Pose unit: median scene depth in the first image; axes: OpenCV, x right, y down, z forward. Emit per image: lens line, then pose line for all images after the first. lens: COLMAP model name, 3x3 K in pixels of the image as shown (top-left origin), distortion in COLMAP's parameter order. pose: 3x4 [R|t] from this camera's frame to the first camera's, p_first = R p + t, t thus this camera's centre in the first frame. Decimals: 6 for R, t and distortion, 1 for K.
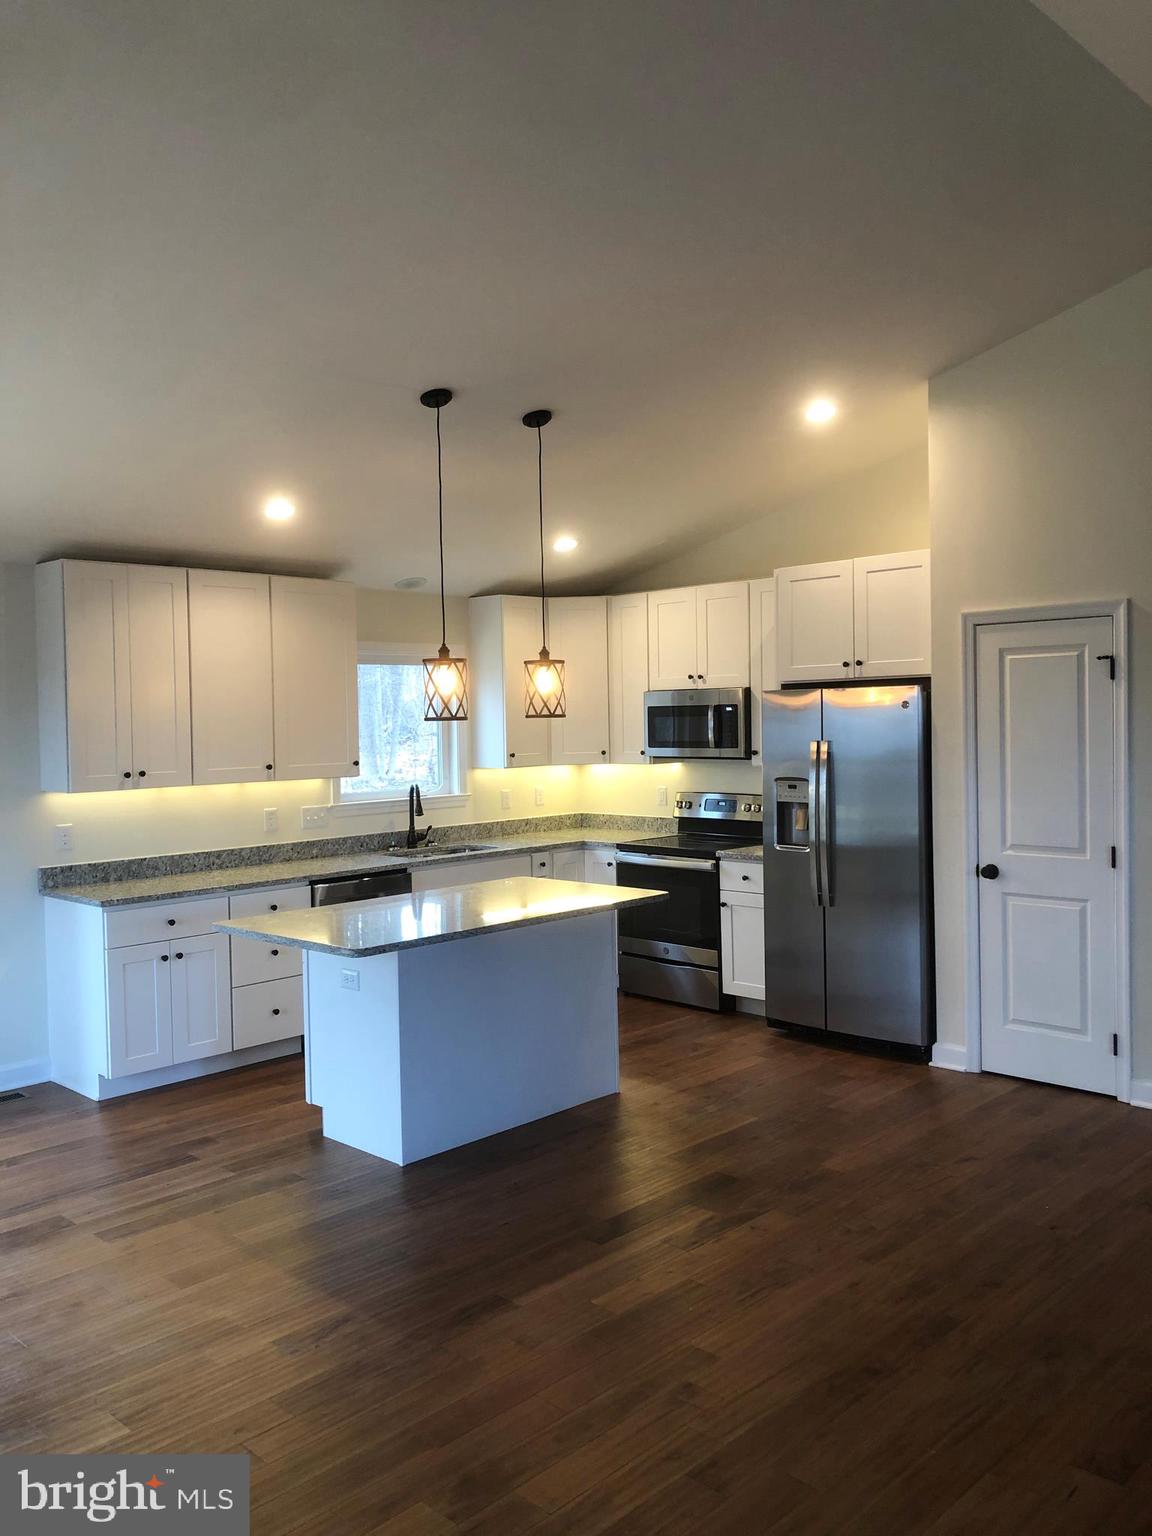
lens RADIAL K [[1250.6, 0, 595.3], [0, 1250.6, 764.0], [0, 0, 1]] dist [0.070266, -0.220177]
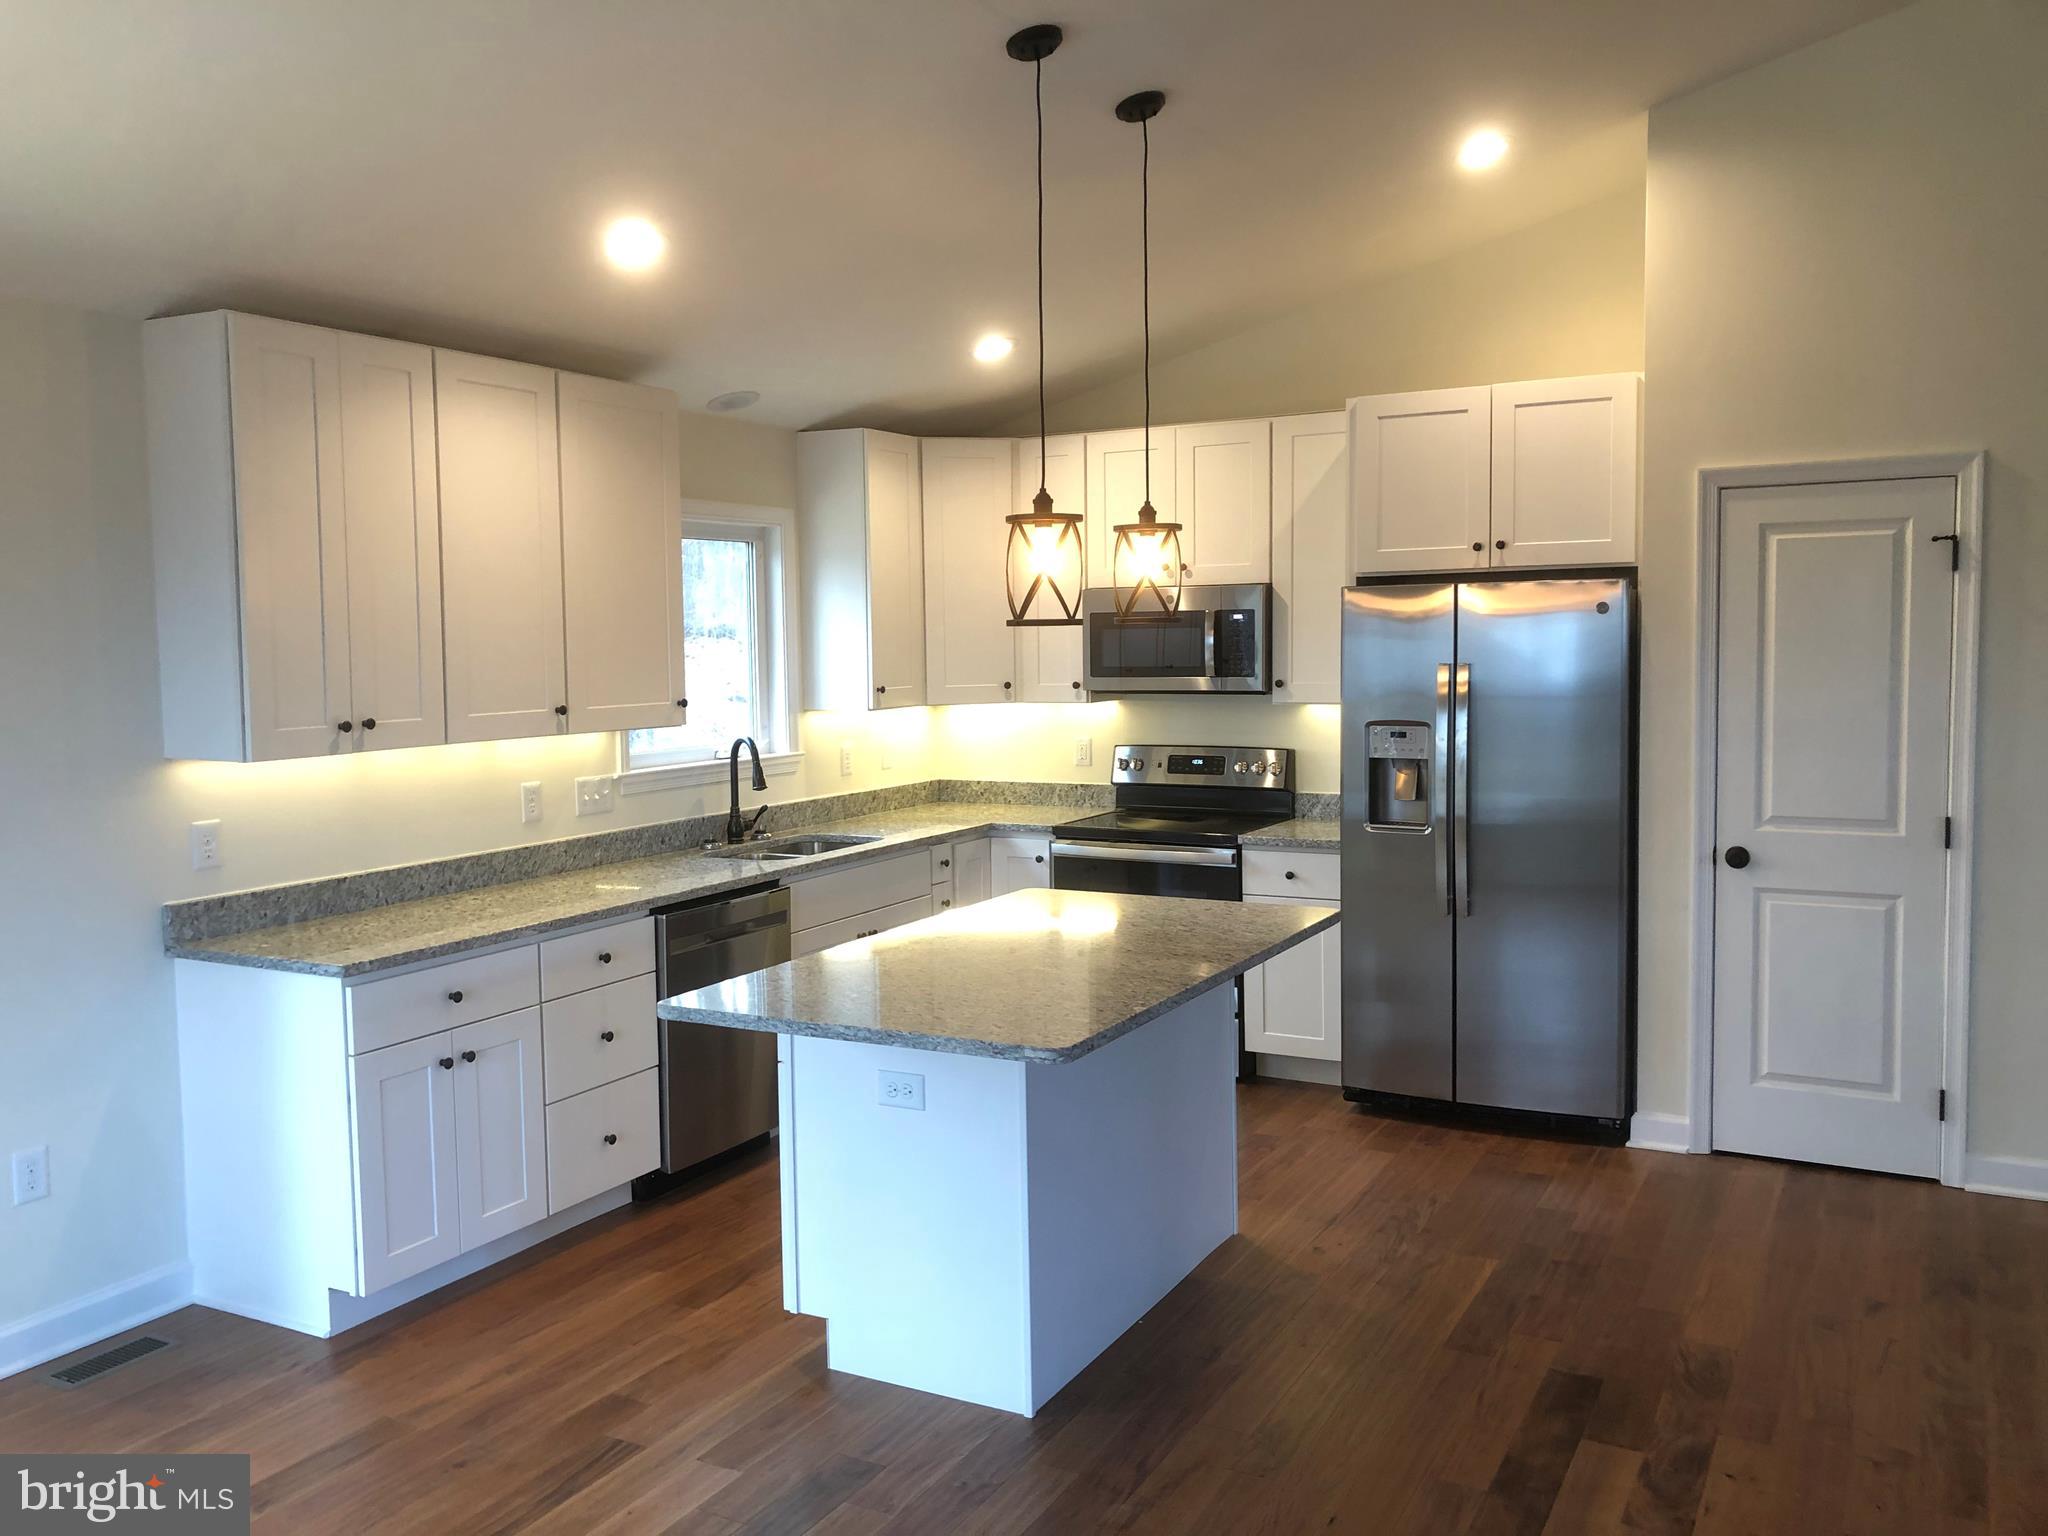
lens RADIAL K [[1662.2, 0, 1024.0], [0, 1662.2, 768.0], [0, 0, 1]] dist [0.008381, 0.004924]
pose [[0.964282, -0.016488, 0.264366, -0.264695], [0.006586, 0.999245, 0.038300, 0.001065], [-0.264797, -0.035191, 0.963662, 0.223791]]
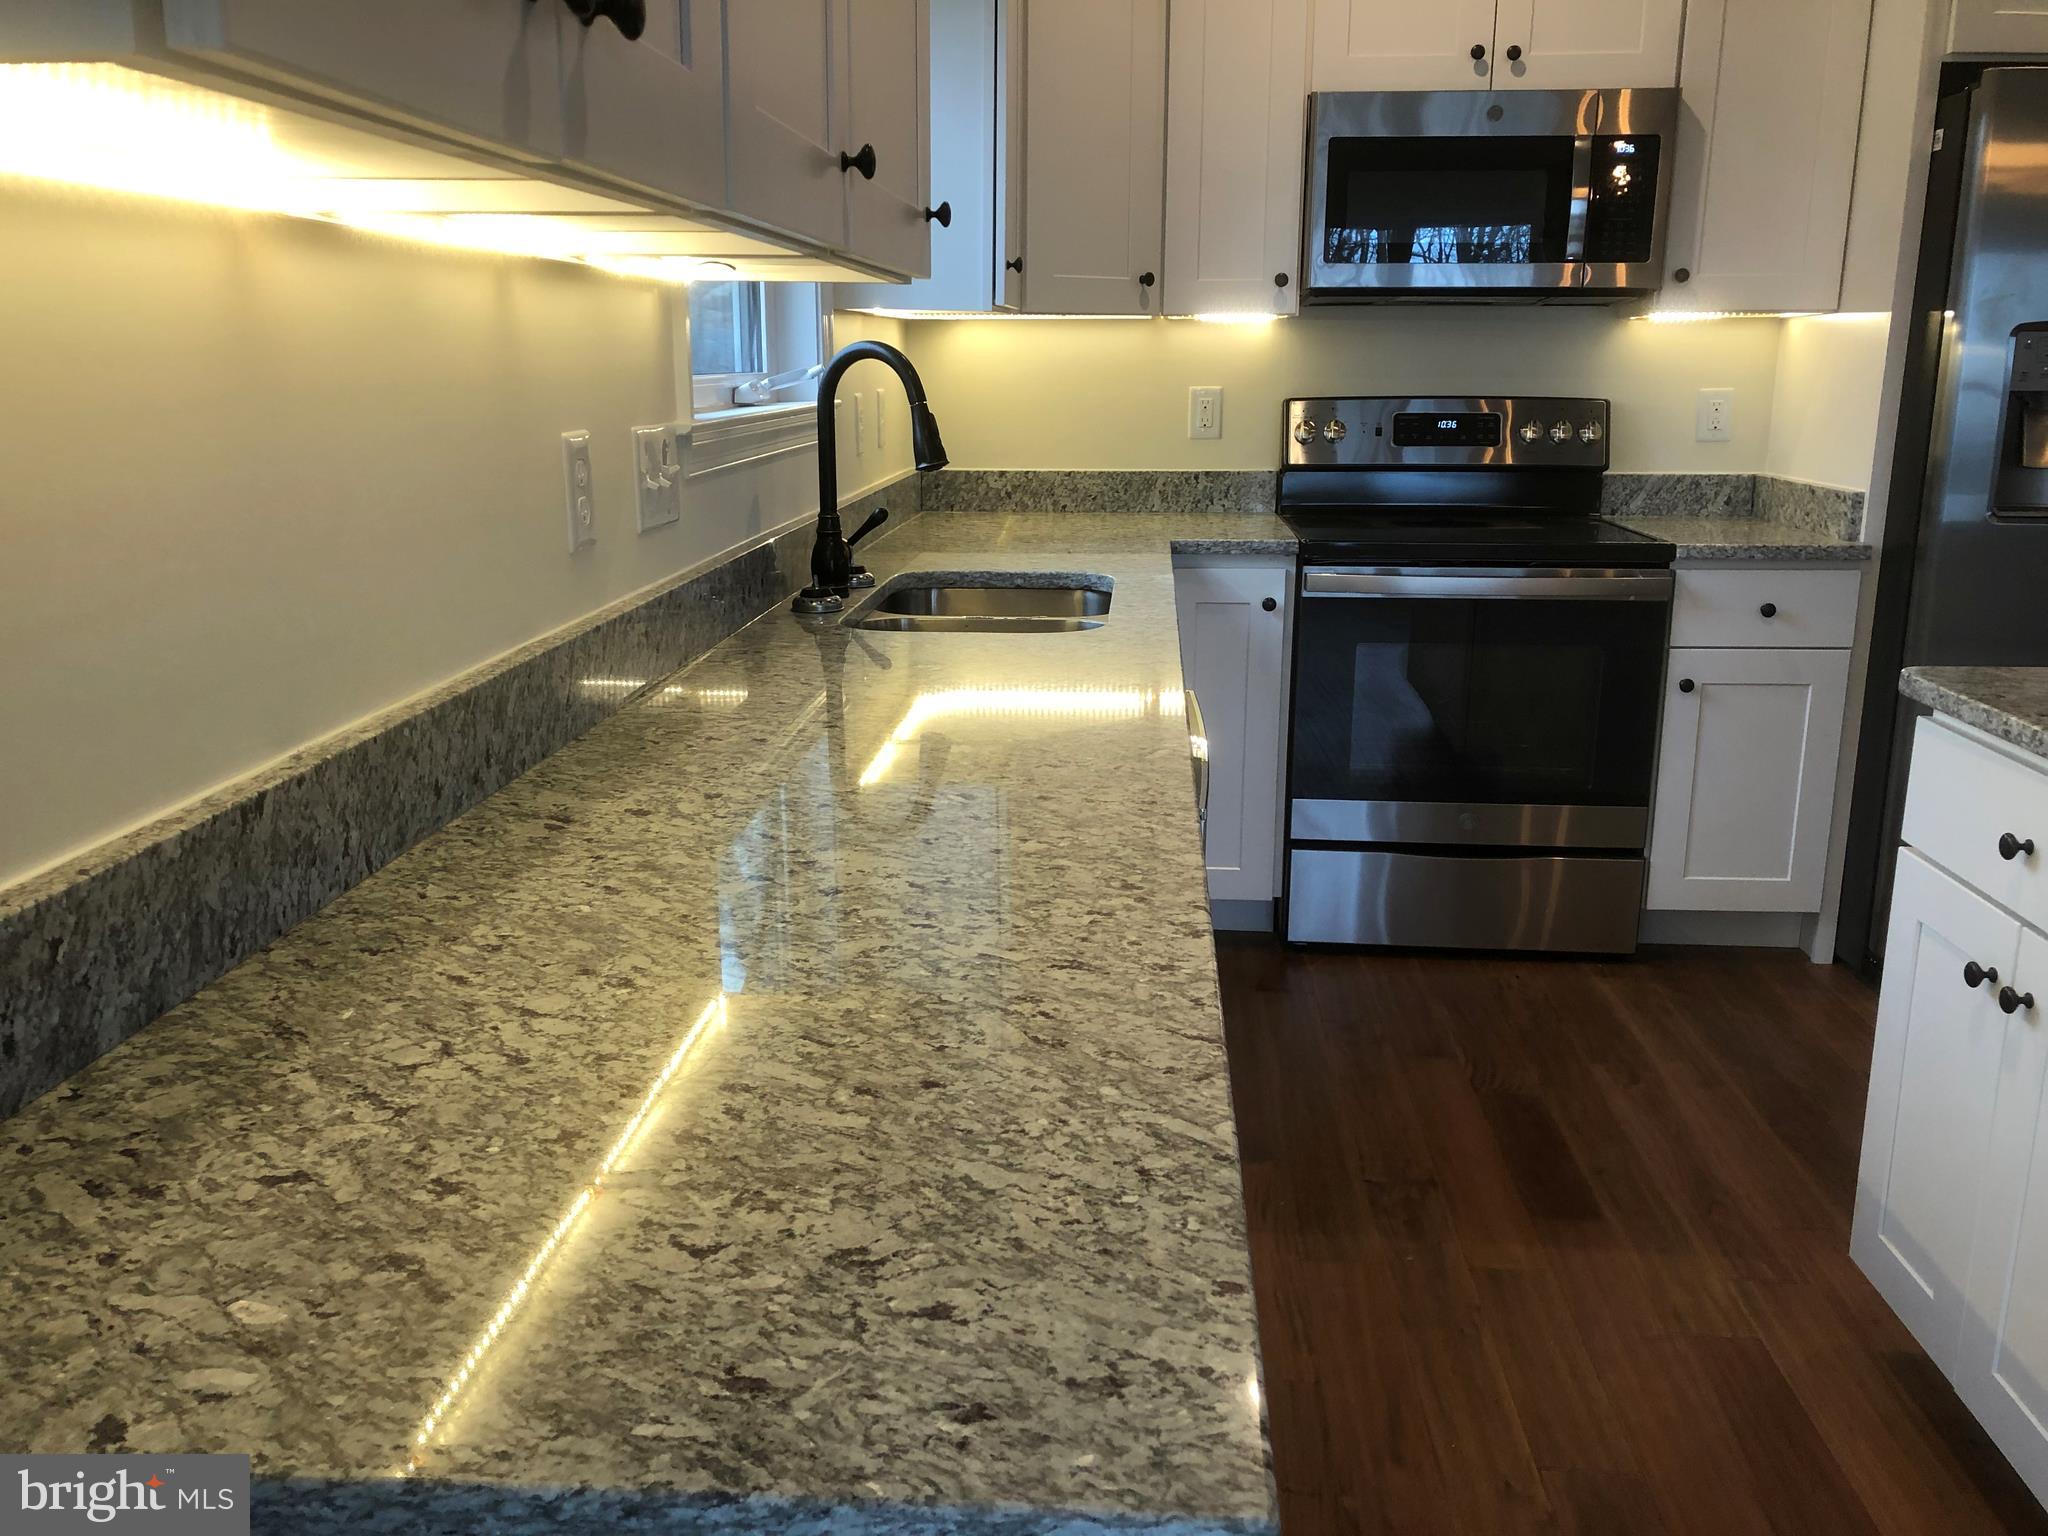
lens RADIAL K [[1667.4, 0, 1024.0], [0, 1667.4, 768.0], [0, 0, 1]] dist [0.070266, -0.220177]
pose [[0.767079, -0.133542, 0.627501, -0.405990], [0.011889, 0.980887, 0.194214, 0.040892], [-0.641443, -0.141518, 0.754005, 0.830145]]
